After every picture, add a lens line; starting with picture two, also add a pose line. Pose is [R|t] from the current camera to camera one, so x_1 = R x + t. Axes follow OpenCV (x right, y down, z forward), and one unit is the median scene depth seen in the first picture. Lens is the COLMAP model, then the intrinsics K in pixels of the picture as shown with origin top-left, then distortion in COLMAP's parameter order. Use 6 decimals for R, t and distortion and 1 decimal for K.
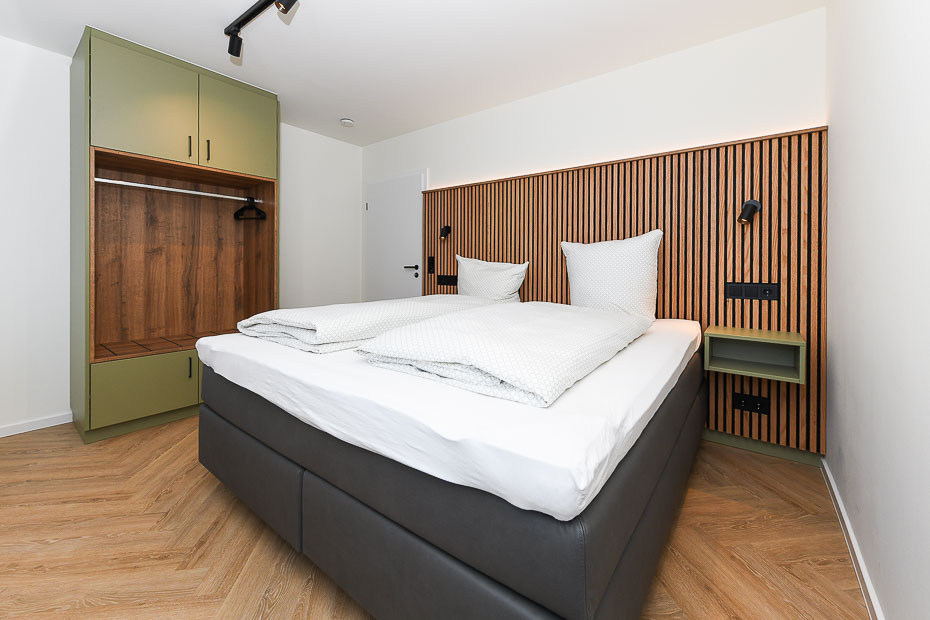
lens RADIAL K [[360.5, 0, 465.4], [0, 360.5, 270.8], [0, 0, 1]] dist [0.004208, -0.000598]
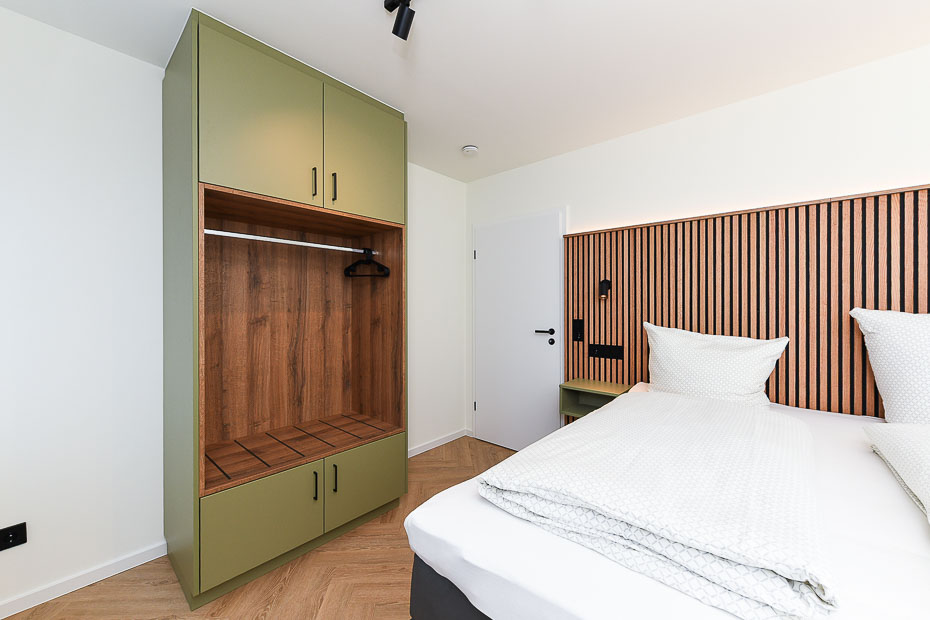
lens RADIAL K [[360.5, 0, 461.2], [0, 360.5, 312.3], [0, 0, 1]] dist [0.004208, -0.000598]
pose [[0.996399, -0.004110, -0.084688, -0.346687], [0.004106, 0.999992, -0.000228, -0.068627], [0.084688, -0.000121, 0.996408, 0.256653]]
